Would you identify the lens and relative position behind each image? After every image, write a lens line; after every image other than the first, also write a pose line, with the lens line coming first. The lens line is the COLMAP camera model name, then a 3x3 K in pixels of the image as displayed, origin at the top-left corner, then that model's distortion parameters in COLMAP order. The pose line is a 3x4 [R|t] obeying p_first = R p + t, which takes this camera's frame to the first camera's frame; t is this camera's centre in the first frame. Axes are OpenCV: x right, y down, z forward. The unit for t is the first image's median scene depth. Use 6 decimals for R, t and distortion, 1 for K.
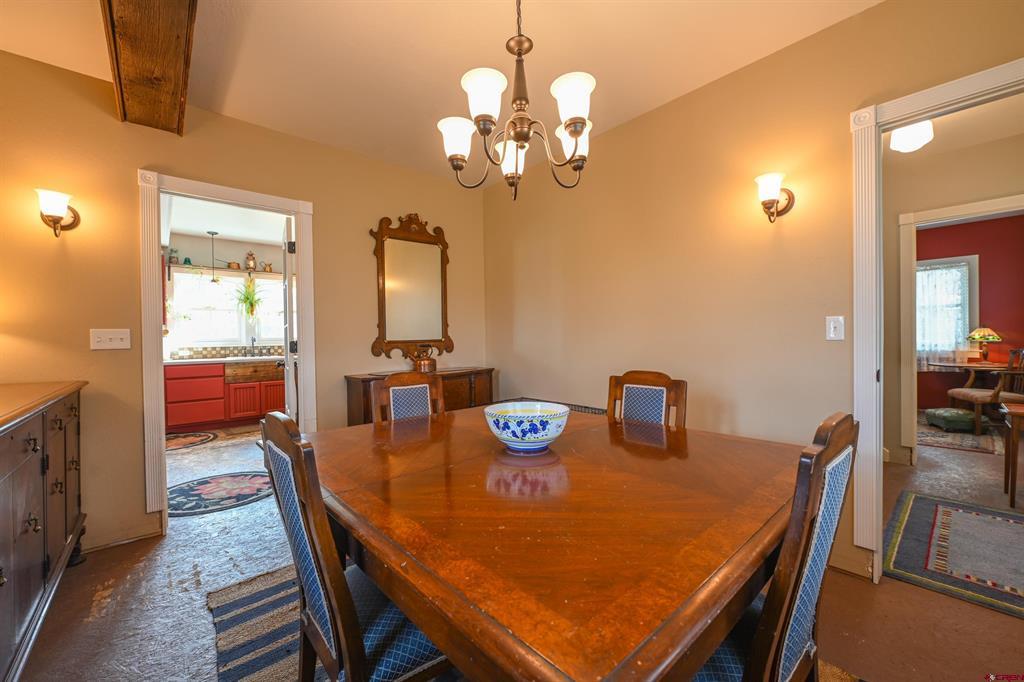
lens RADIAL K [[406.0, 0, 510.5], [0, 406.0, 340.9], [0, 0, 1]] dist [-0.008579, -0.000164]
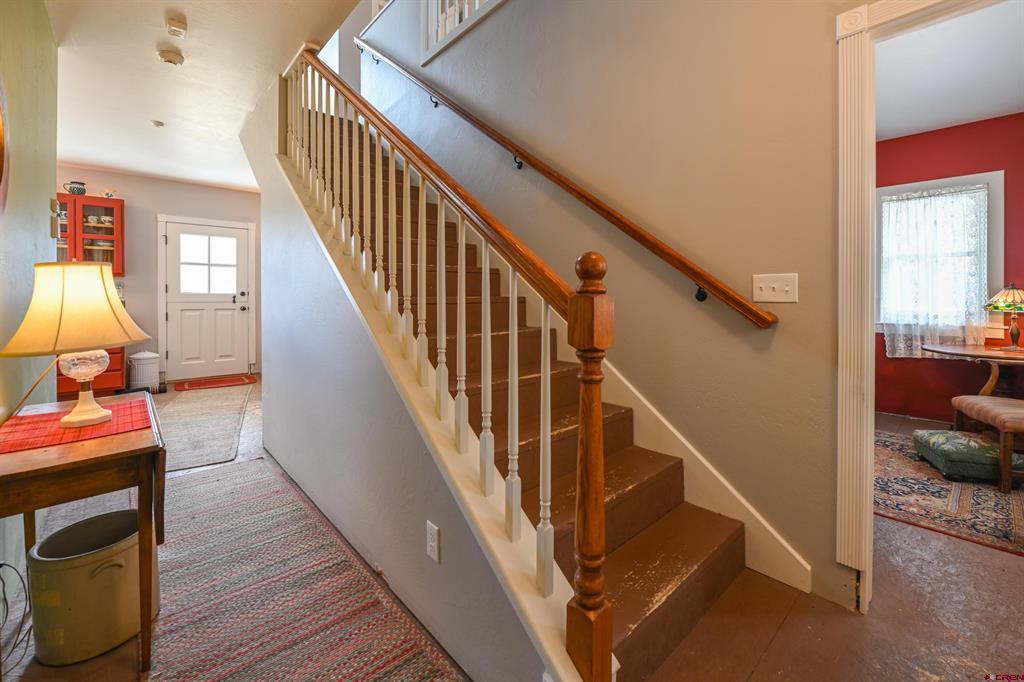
lens RADIAL K [[406.0, 0, 541.0], [0, 406.0, 302.6], [0, 0, 1]] dist [-0.008579, -0.000164]
pose [[0.999708, 0.008946, 0.022446, 0.454498], [-0.008950, 0.999960, 0.000061, -0.006347], [-0.022444, -0.000262, 0.999748, 0.409157]]
